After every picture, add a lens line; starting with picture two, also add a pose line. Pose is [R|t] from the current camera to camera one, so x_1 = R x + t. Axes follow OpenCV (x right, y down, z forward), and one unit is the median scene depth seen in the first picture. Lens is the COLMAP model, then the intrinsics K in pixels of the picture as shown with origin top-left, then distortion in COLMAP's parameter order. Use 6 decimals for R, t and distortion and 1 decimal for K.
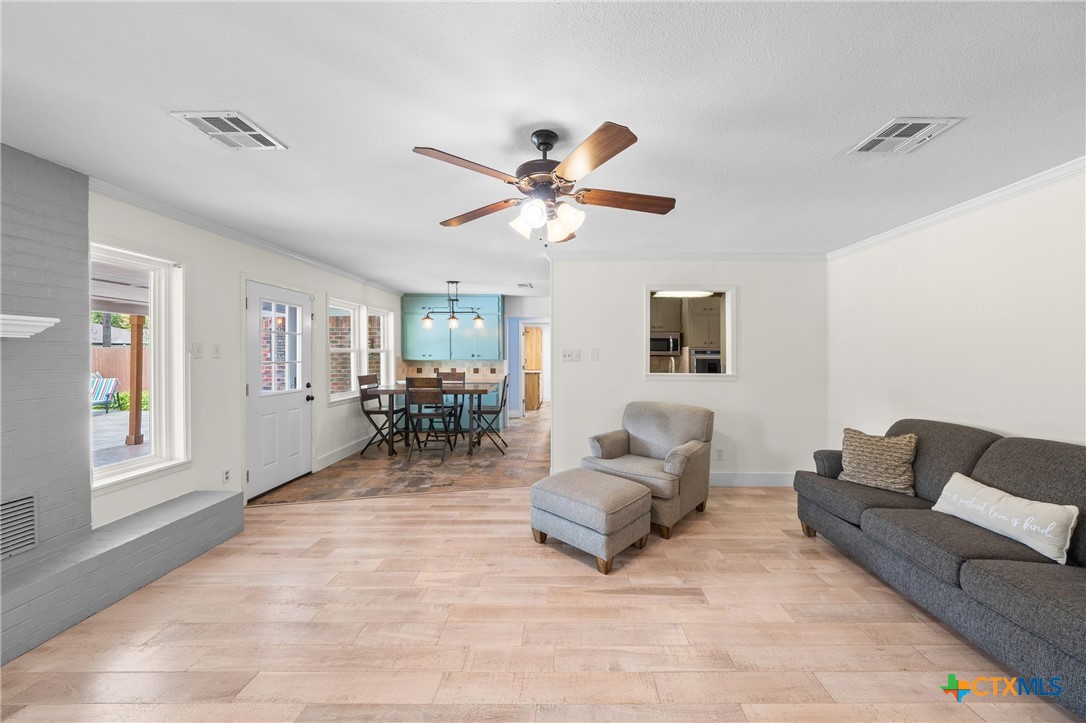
lens RADIAL K [[369.4, 0, 550.8], [0, 369.4, 357.6], [0, 0, 1]] dist [-0.005795, -0.000368]
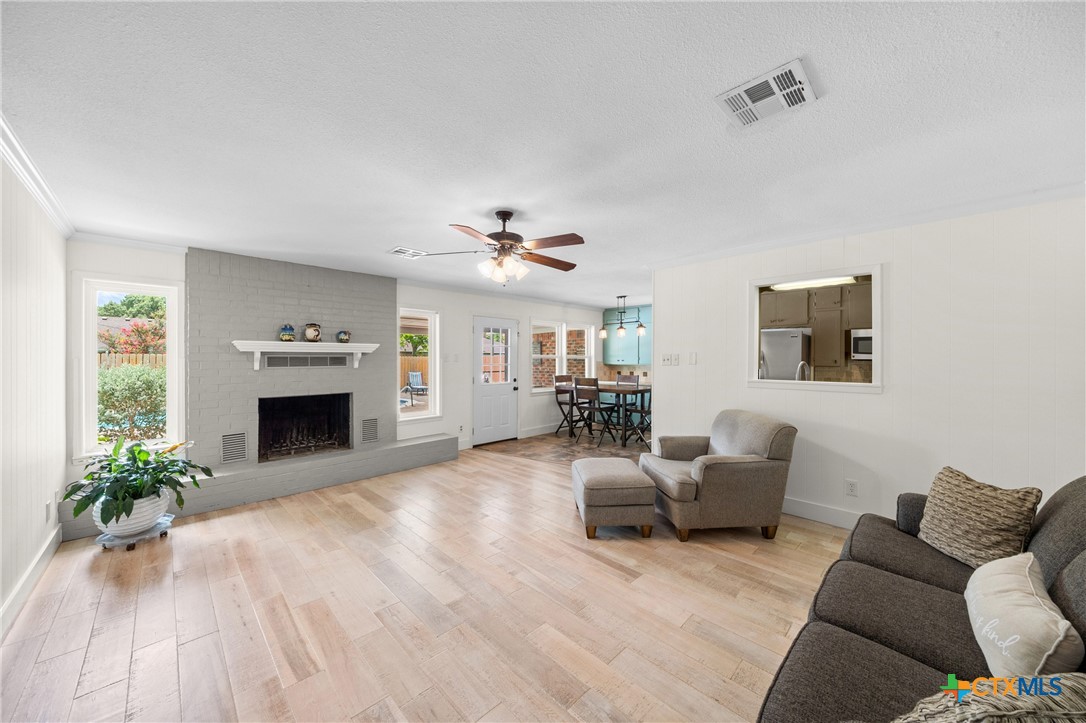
lens RADIAL K [[391.2, 0, 580.1], [0, 391.2, 362.5], [0, 0, 1]] dist [0.001208, -0.001262]
pose [[0.727608, 0.001375, -0.685992, 0.791312], [-0.004208, 0.999988, -0.002460, 0.008087], [0.685980, 0.004677, 0.727605, 0.029314]]
